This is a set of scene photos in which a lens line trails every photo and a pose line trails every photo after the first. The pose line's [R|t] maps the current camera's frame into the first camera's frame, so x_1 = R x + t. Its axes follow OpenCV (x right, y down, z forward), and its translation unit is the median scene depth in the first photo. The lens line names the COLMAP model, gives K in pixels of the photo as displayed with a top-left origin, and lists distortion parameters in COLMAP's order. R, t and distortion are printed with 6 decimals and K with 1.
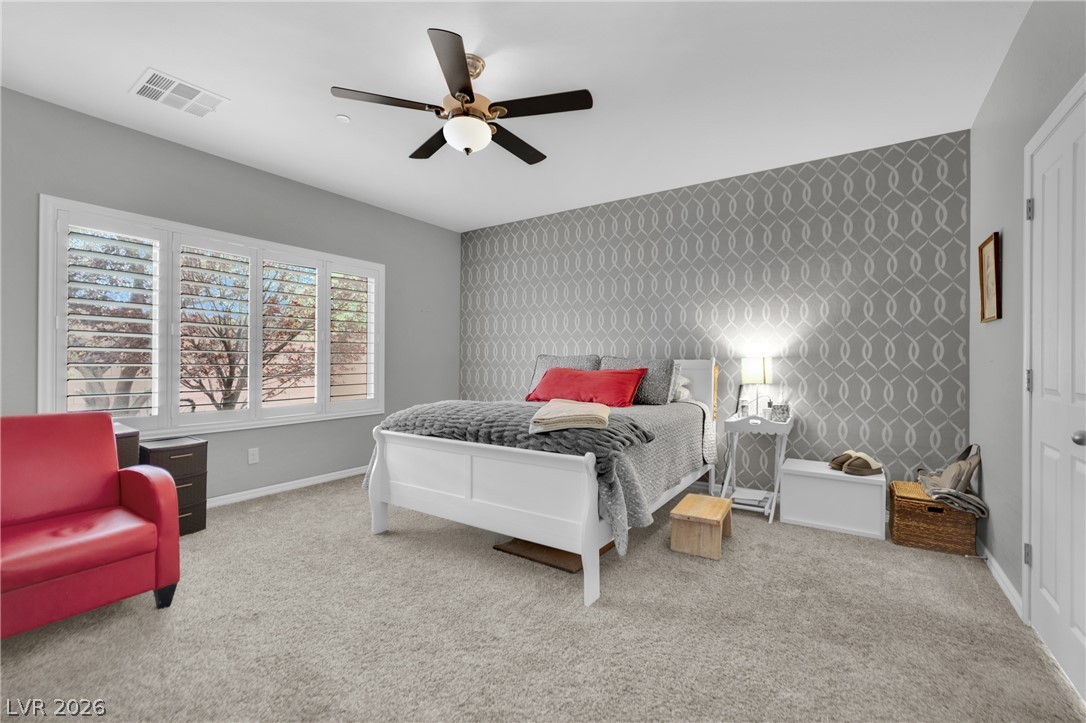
lens RADIAL K [[457.5, 0, 546.2], [0, 457.5, 362.8], [0, 0, 1]] dist [-0.014191, 0.000317]
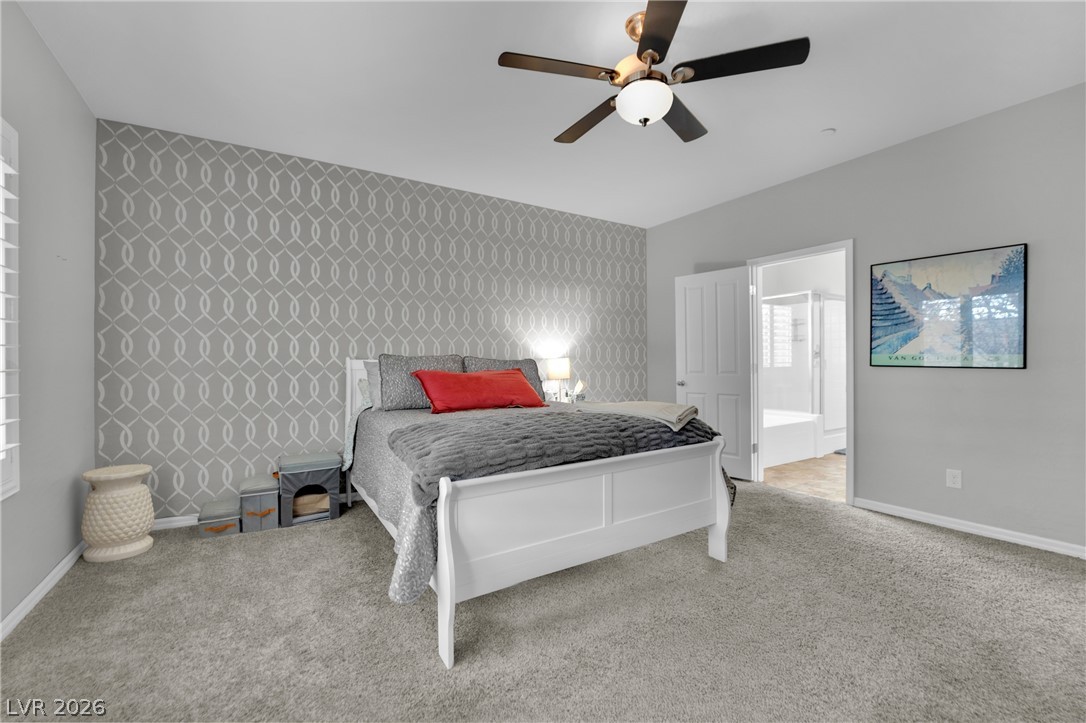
lens RADIAL K [[457.5, 0, 543.8], [0, 457.5, 357.4], [0, 0, 1]] dist [-0.014191, 0.000317]
pose [[0.418949, -0.003108, 0.908005, -0.648602], [0.000976, 0.999995, 0.002973, -0.015490], [-0.908009, -0.000359, 0.418950, 0.466759]]
